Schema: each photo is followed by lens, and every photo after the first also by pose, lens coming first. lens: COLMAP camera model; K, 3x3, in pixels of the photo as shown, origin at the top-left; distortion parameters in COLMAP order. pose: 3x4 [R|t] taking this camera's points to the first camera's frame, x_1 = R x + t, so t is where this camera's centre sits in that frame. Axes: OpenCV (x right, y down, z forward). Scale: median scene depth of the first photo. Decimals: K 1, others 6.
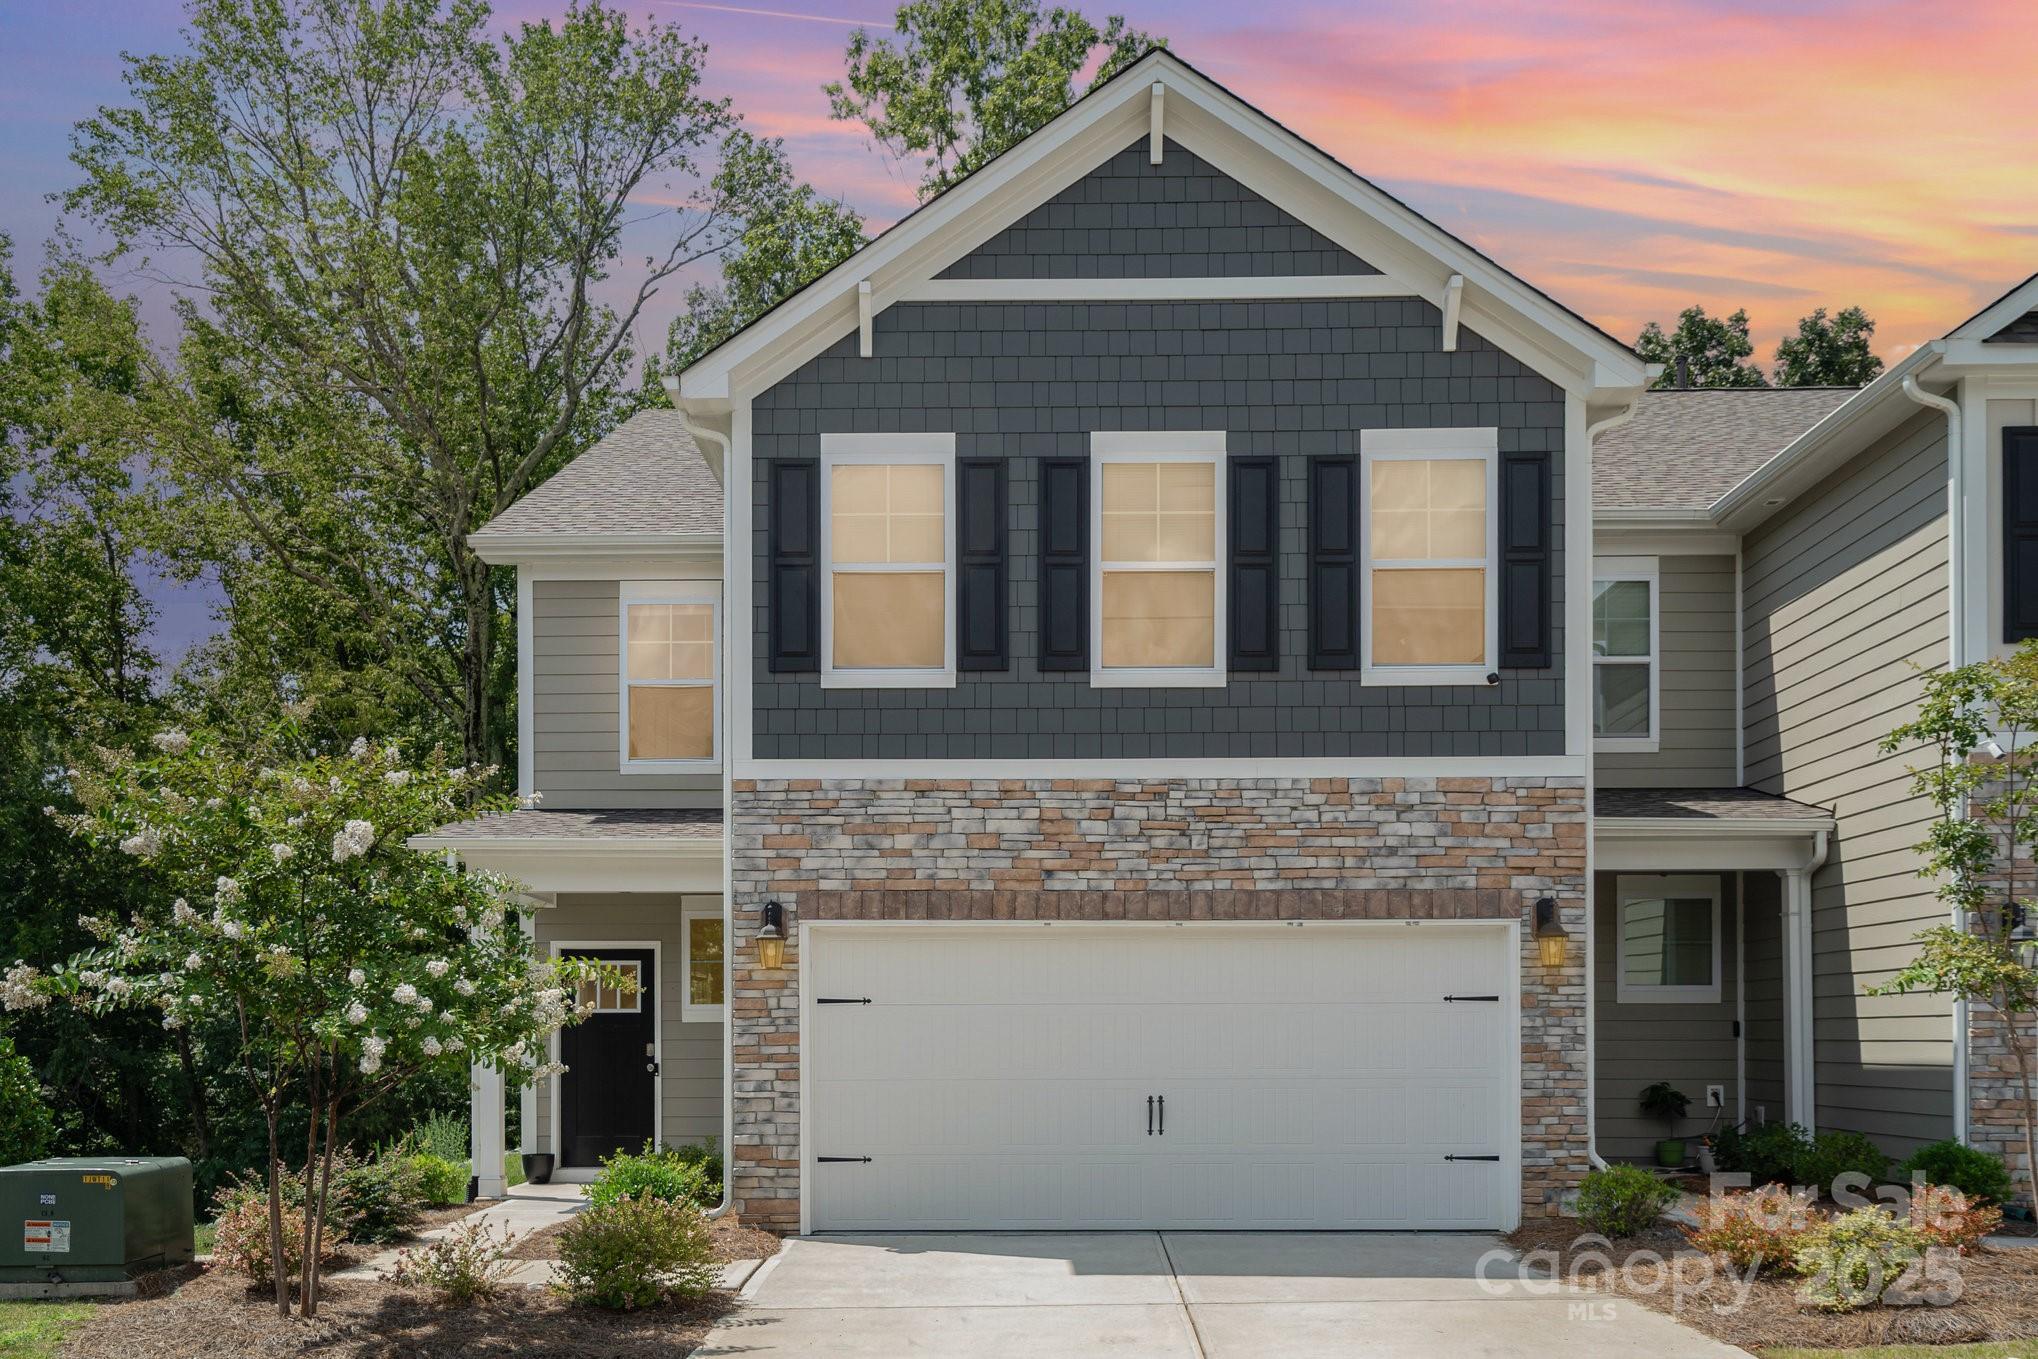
lens RADIAL K [[1829.4, 0, 1018.2], [0, 1829.4, 735.9], [0, 0, 1]] dist [0.006354, -0.000048]
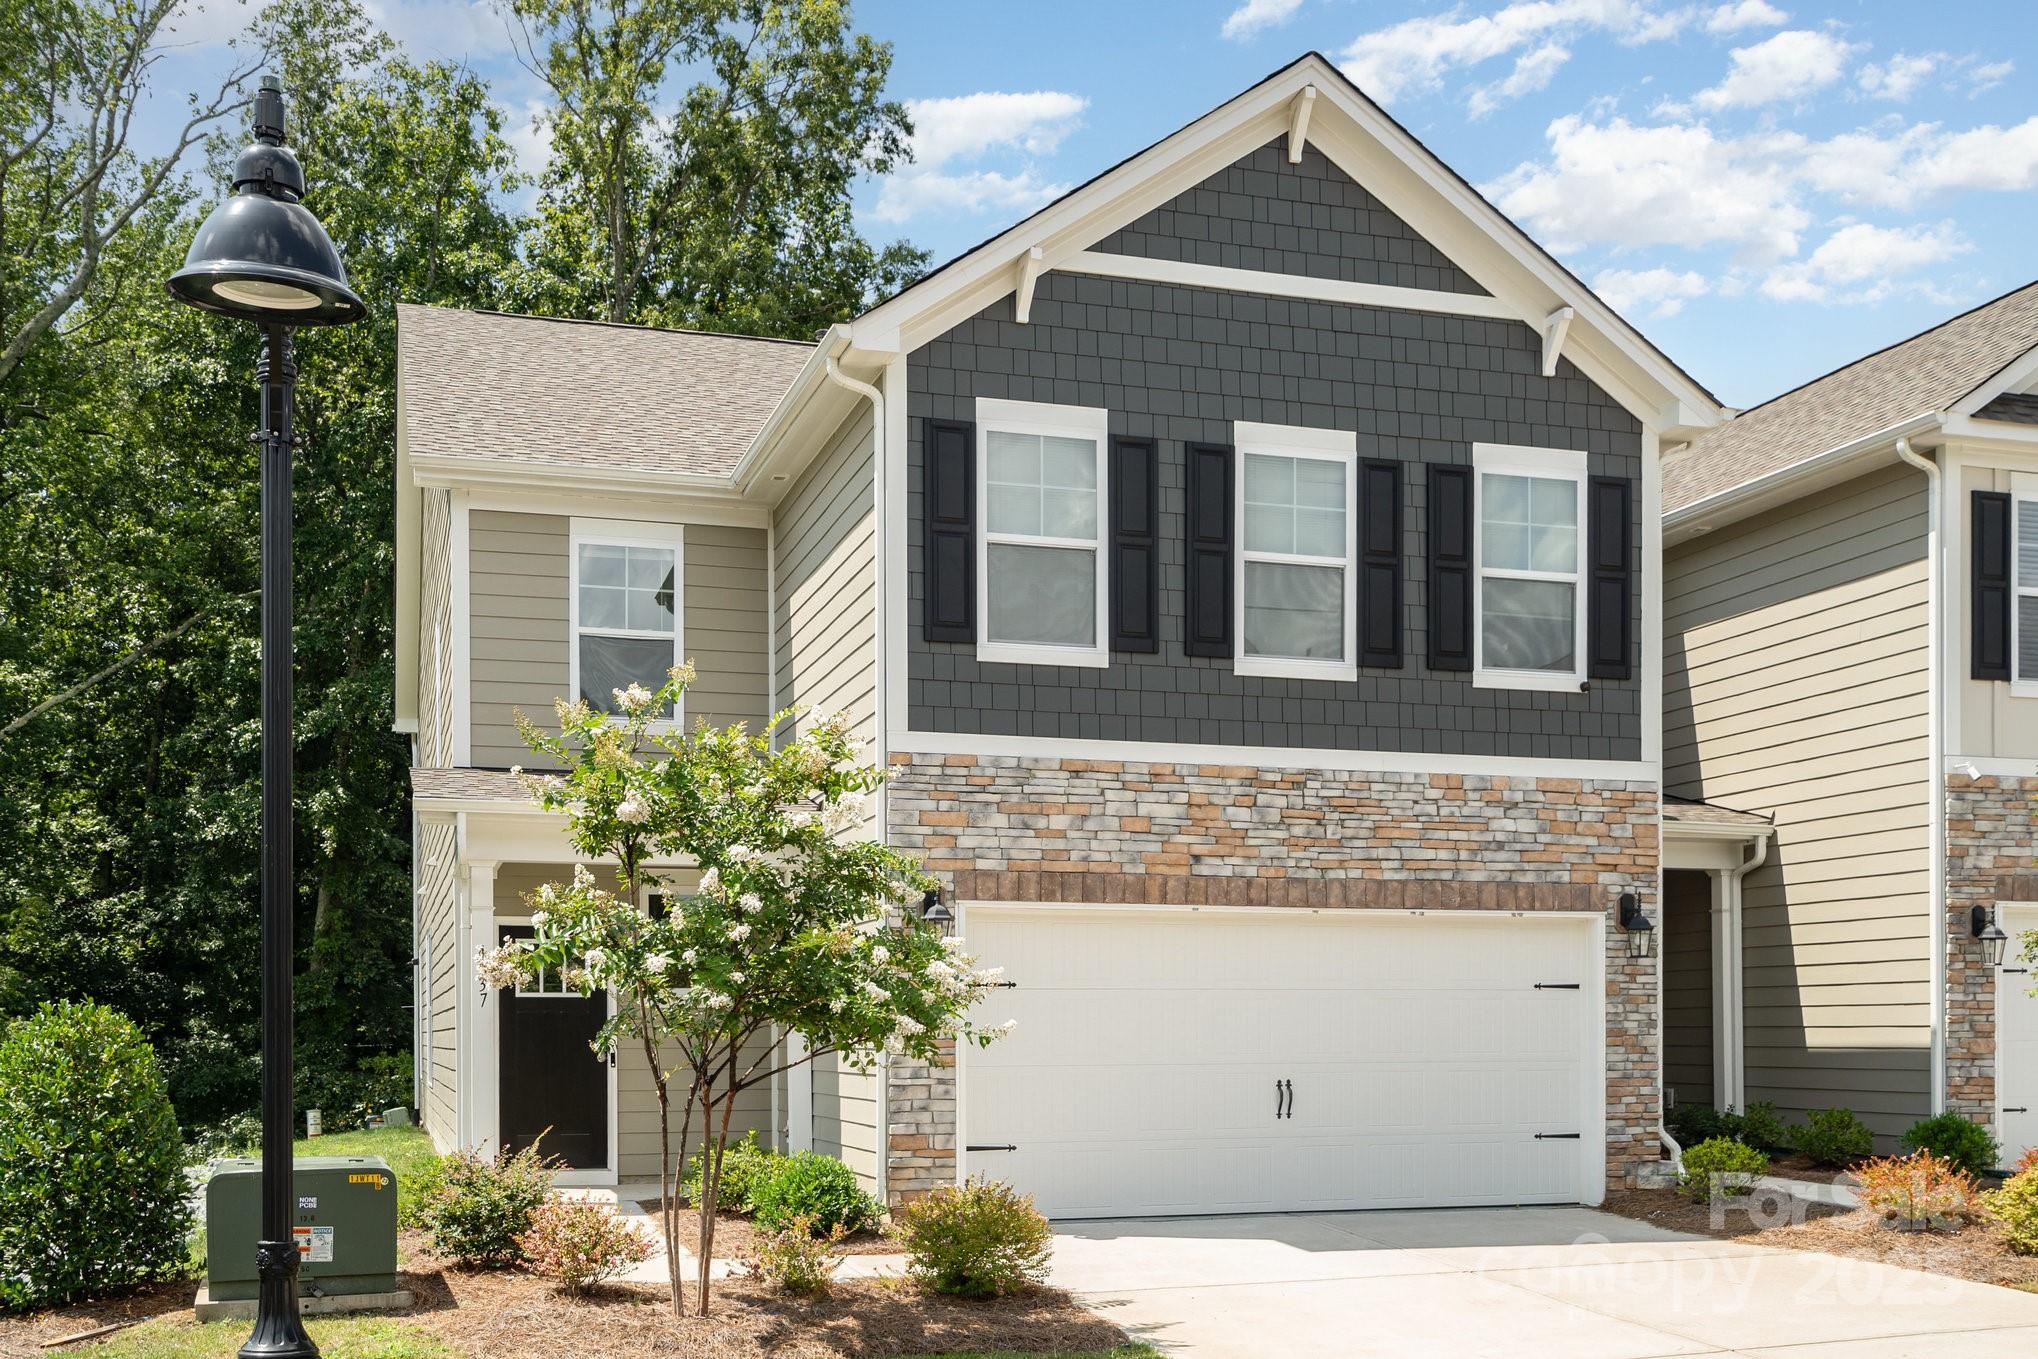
lens RADIAL K [[2030.1, 0, 1019.0], [0, 2030.1, 679.5], [0, 0, 1]] dist [0.004161, 0.007574]
pose [[0.951012, 0.052423, 0.304678, -0.418224], [-0.049799, 0.998625, -0.016382, 0.000284], [-0.305117, 0.000407, 0.952315, -0.029406]]
